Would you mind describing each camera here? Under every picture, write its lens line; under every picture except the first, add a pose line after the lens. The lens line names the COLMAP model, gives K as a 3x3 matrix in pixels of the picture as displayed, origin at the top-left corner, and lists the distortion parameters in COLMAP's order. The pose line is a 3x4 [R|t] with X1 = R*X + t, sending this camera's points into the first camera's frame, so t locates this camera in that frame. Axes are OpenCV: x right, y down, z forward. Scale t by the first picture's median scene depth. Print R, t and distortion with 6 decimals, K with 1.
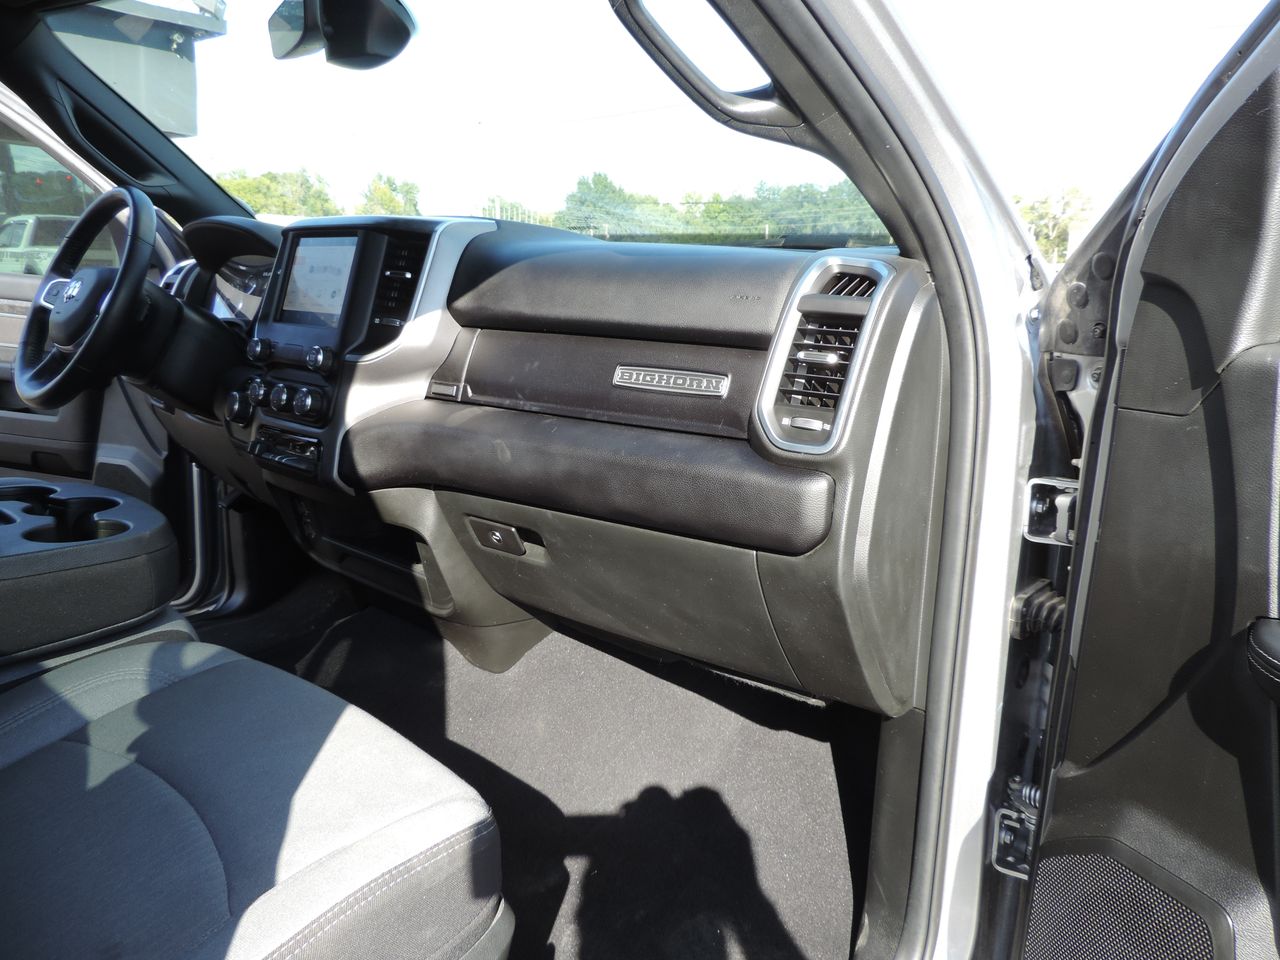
lens RADIAL K [[883.0, 0, 640.0], [0, 883.0, 480.0], [0, 0, 1]] dist [-0.033267, 0.006373]
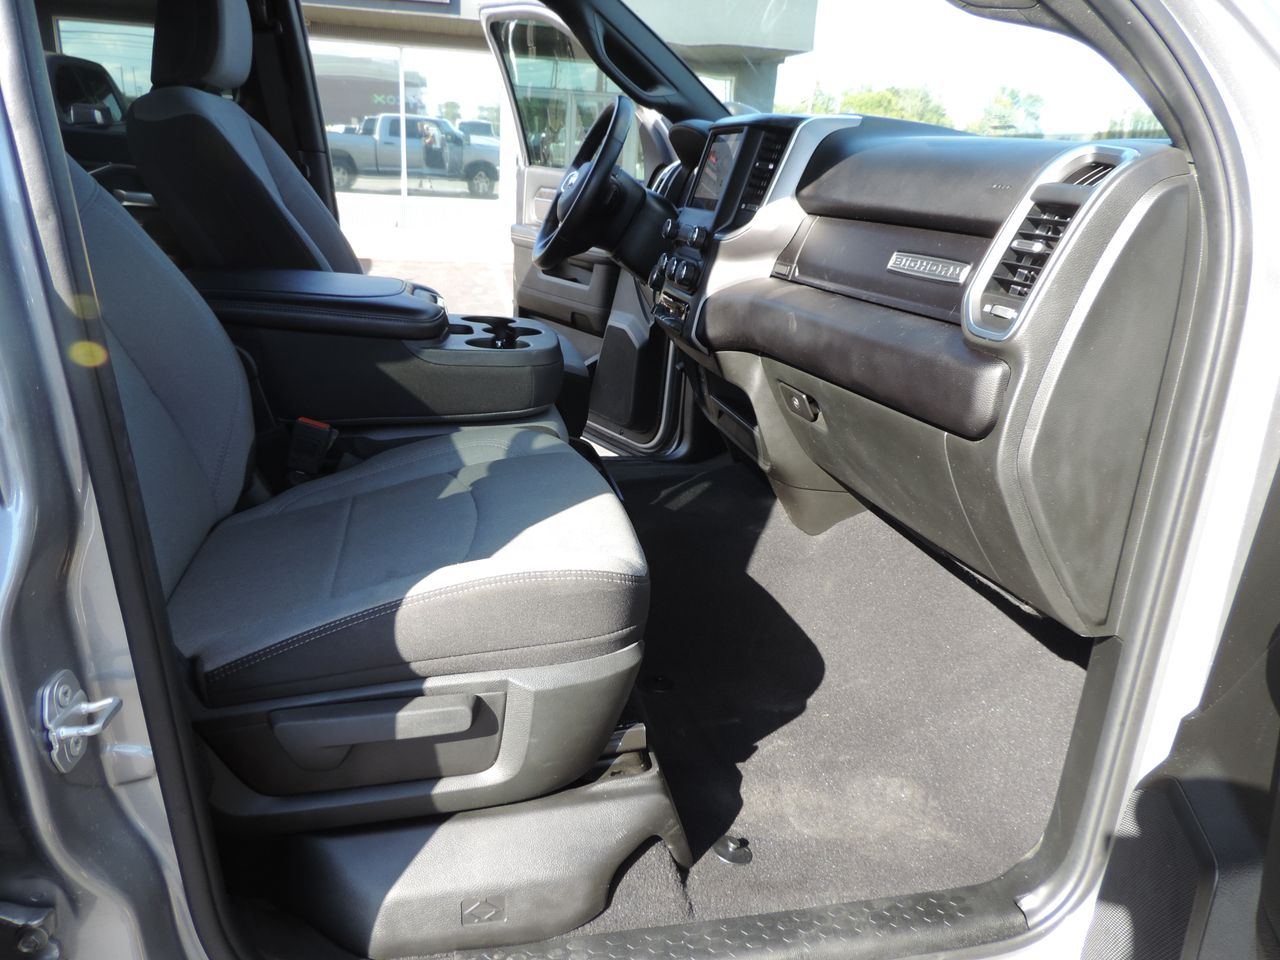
lens RADIAL K [[870.1, 0, 640.0], [0, 870.1, 480.0], [0, 0, 1]] dist [-0.050826, 0.002101]
pose [[0.815373, 0.204435, -0.541640, 0.353854], [-0.152478, 0.978378, 0.139739, 0.042859], [0.558496, -0.031351, 0.828915, -0.046726]]
